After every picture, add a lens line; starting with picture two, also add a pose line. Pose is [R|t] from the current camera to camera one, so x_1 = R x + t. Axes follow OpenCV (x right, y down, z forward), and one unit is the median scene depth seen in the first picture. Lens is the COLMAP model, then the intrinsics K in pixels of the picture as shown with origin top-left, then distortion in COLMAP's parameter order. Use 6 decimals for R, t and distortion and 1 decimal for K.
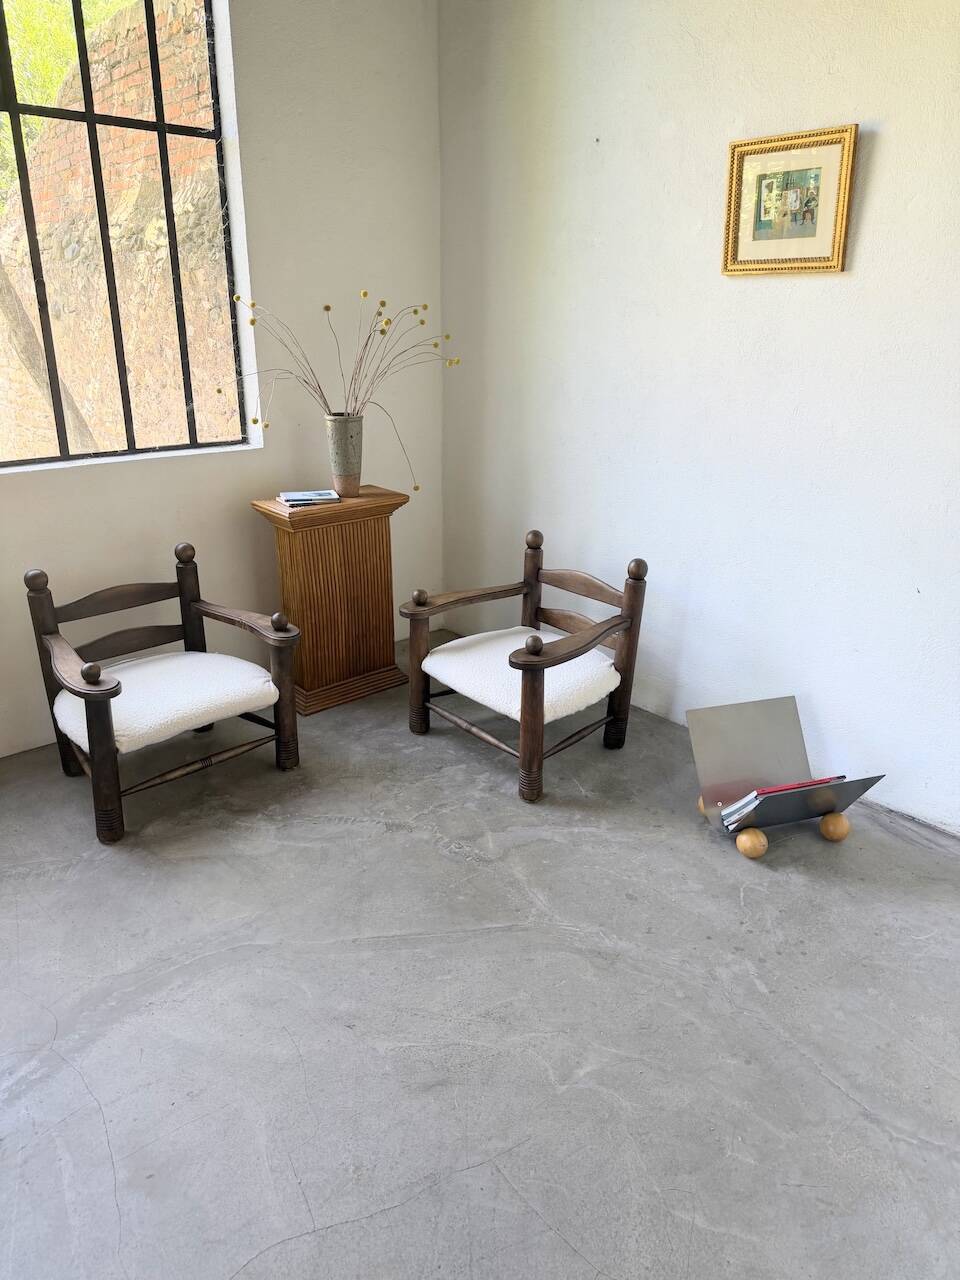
lens RADIAL K [[900.6, 0, 473.7], [0, 900.6, 622.4], [0, 0, 1]] dist [0.056125, -0.074751]
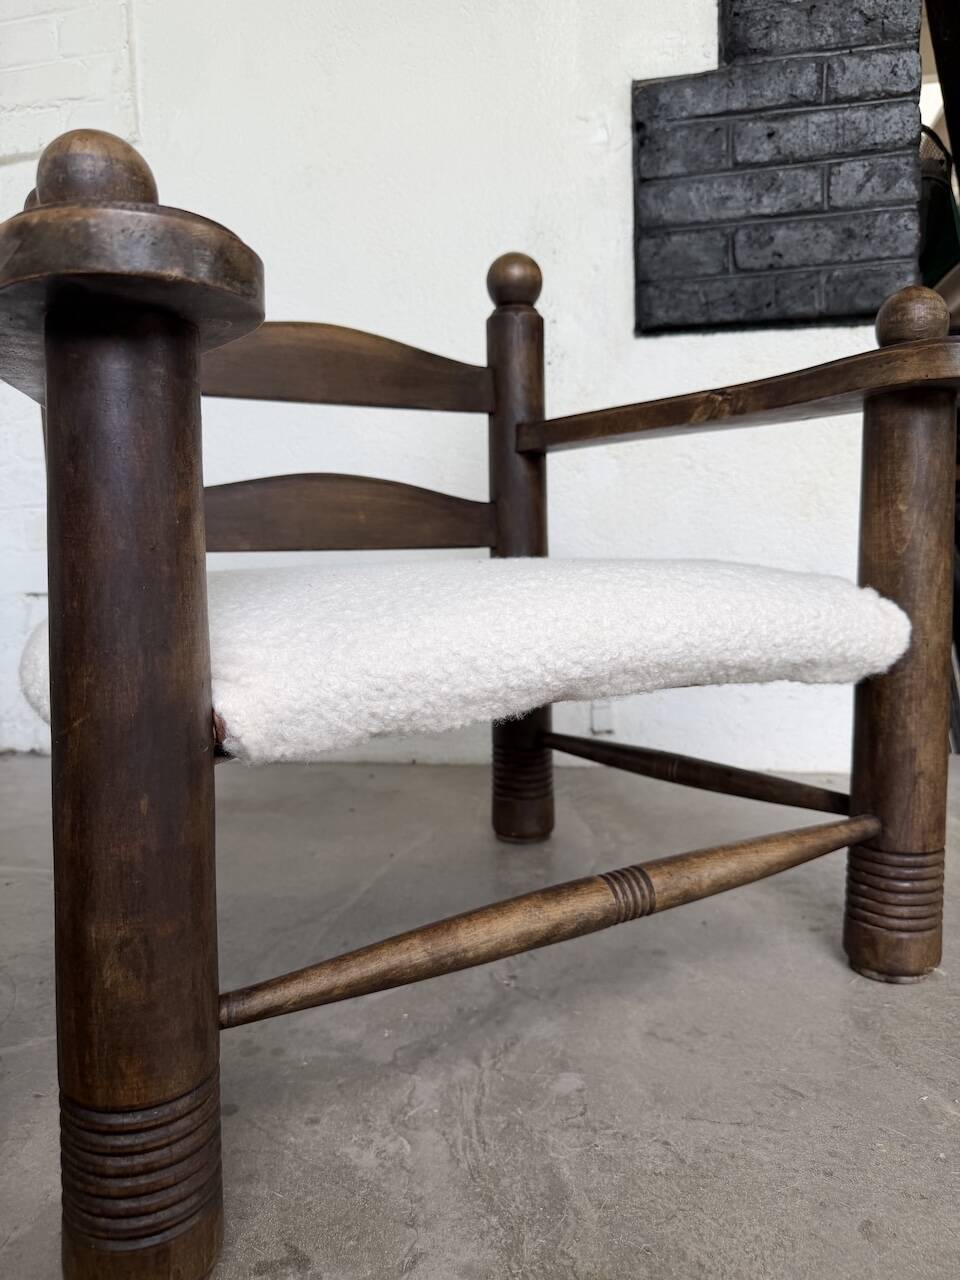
lens RADIAL K [[913.9, 0, 484.1], [0, 913.9, 644.2], [0, 0, 1]] dist [0.016447, -0.024180]
pose [[-0.597669, -0.073621, 0.798355, 0.012364], [0.293724, 0.906437, 0.303477, 0.141610], [-0.746001, 0.415876, -0.520125, 0.870049]]
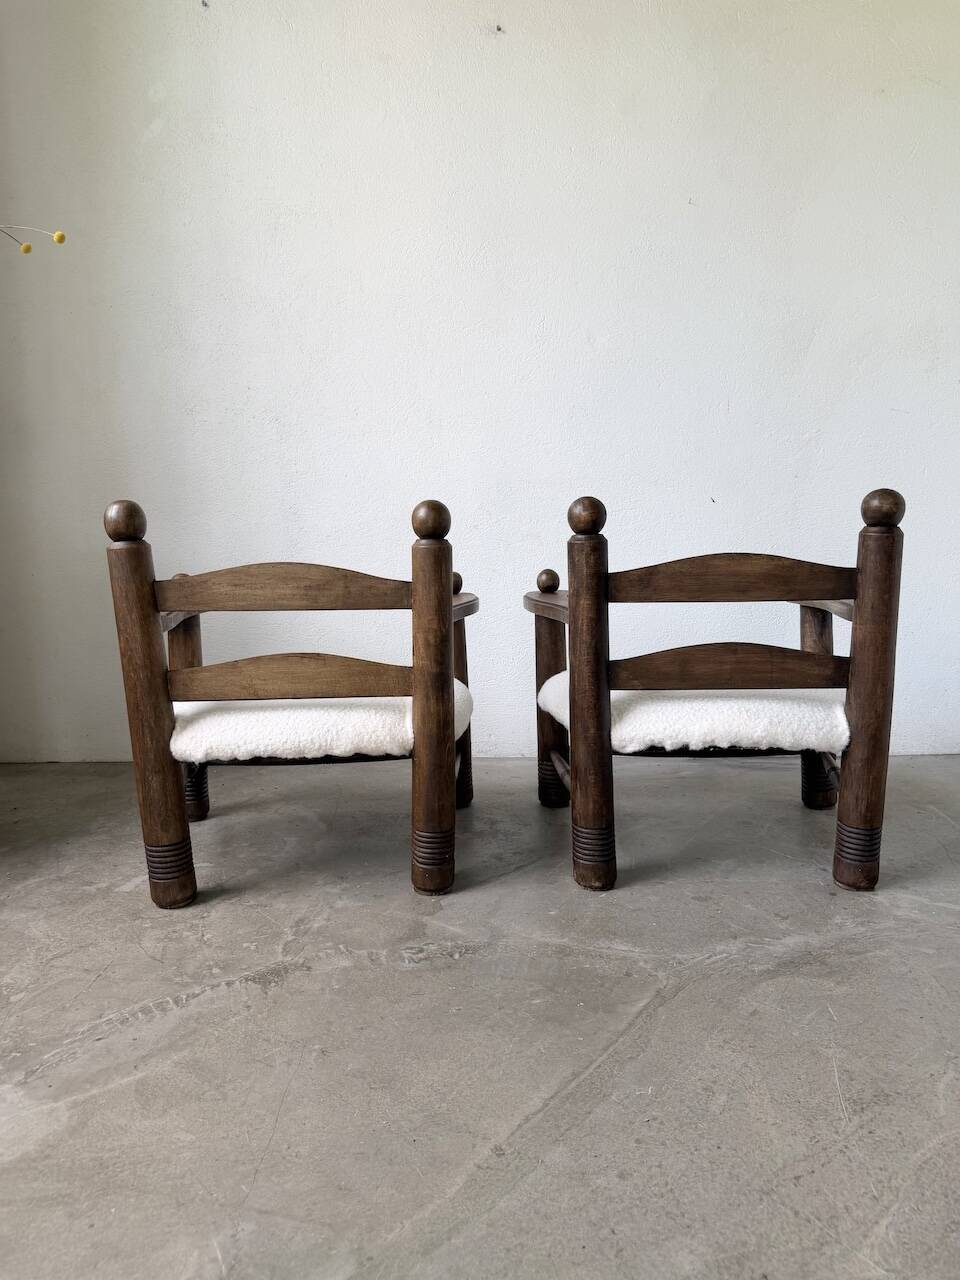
lens RADIAL K [[913.9, 0, 477.0], [0, 913.9, 633.8], [0, 0, 1]] dist [0.016447, -0.024180]
pose [[0.692592, -0.100021, 0.714361, -0.351798], [0.263685, 0.956905, -0.121669, 0.142924], [-0.671406, 0.272633, 0.689119, 0.545369]]
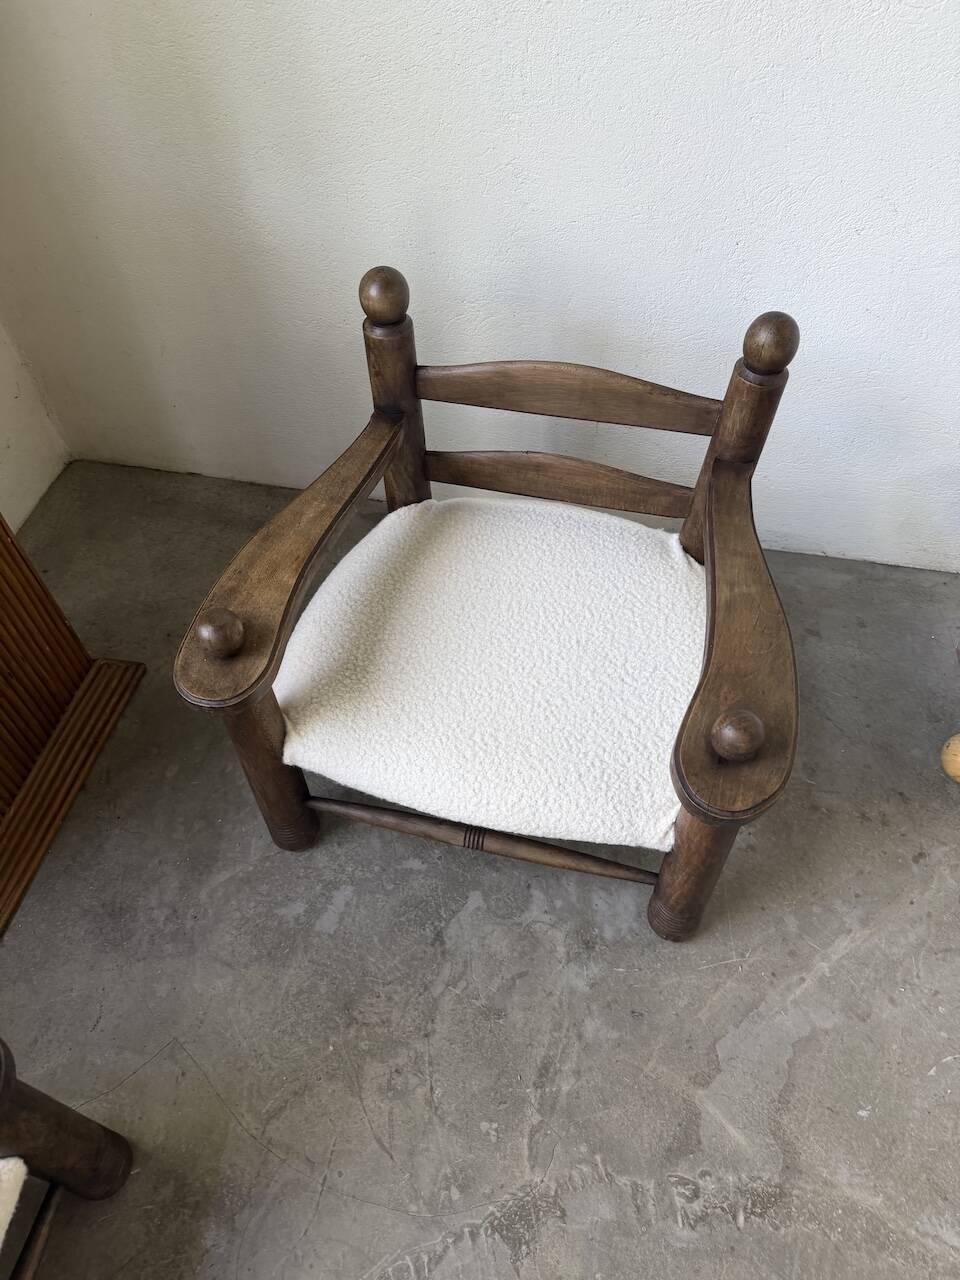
lens RADIAL K [[903.7, 0, 480.2], [0, 903.7, 640.9], [0, 0, 1]] dist [0.031797, -0.048782]
pose [[0.802579, -0.489836, 0.340481, -0.115150], [0.230972, 0.781396, 0.579718, -0.233136], [-0.550017, -0.386628, 0.740270, 0.820790]]
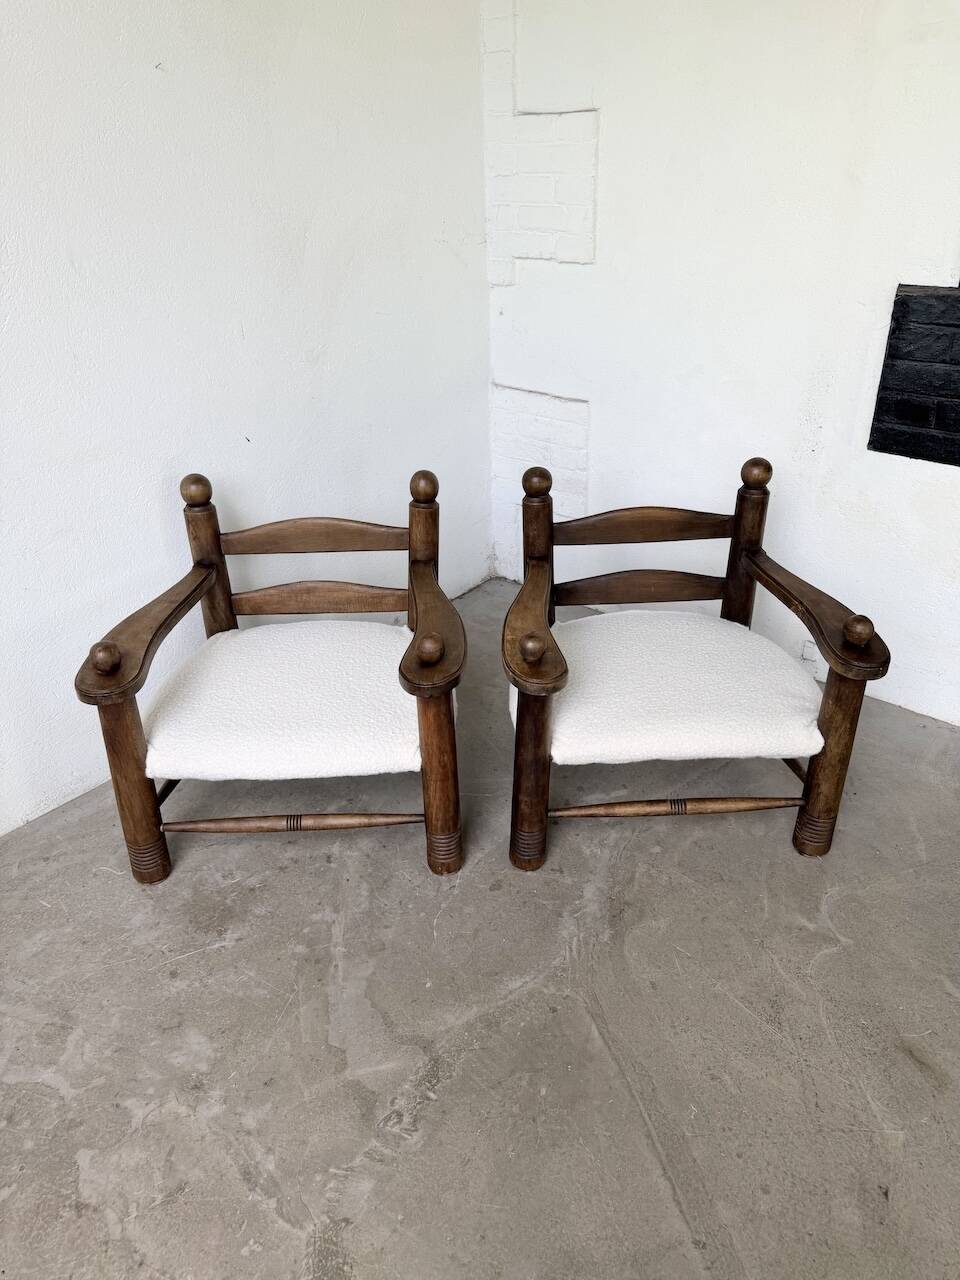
lens RADIAL K [[913.9, 0, 486.6], [0, 913.9, 634.8], [0, 0, 1]] dist [0.016447, -0.024180]
pose [[-0.140154, -0.478143, 0.867027, -0.352878], [0.355415, 0.793015, 0.494780, -0.224870], [-0.924141, 0.377500, 0.058795, 0.797190]]
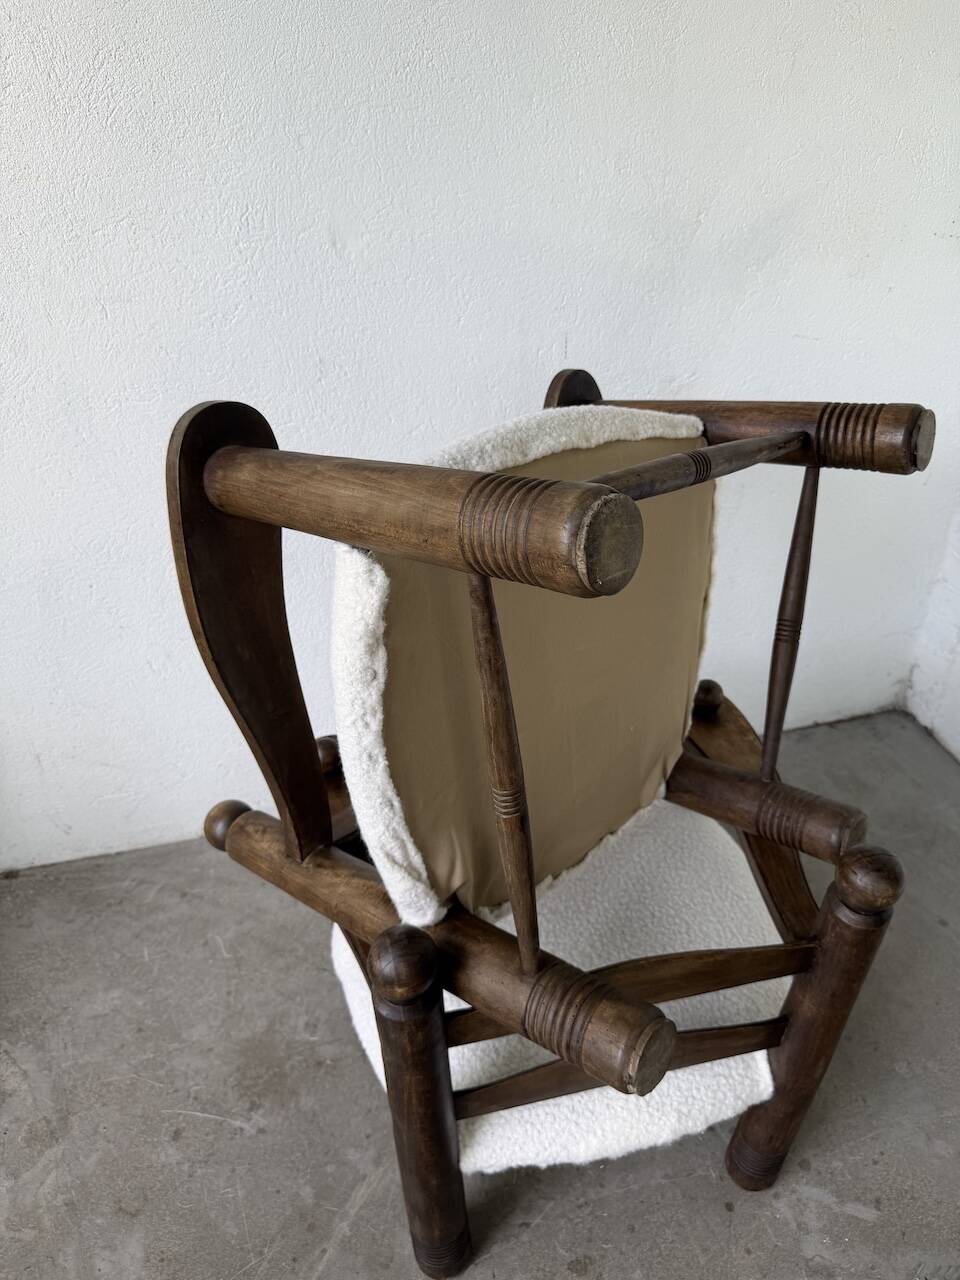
lens RADIAL K [[913.9, 0, 480.2], [0, 913.9, 640.2], [0, 0, 1]] dist [0.016447, -0.024180]
pose [[0.472080, -0.507929, 0.720519, -0.041752], [0.319451, 0.860342, 0.397195, -0.202881], [-0.821640, 0.042663, 0.568408, 0.666574]]
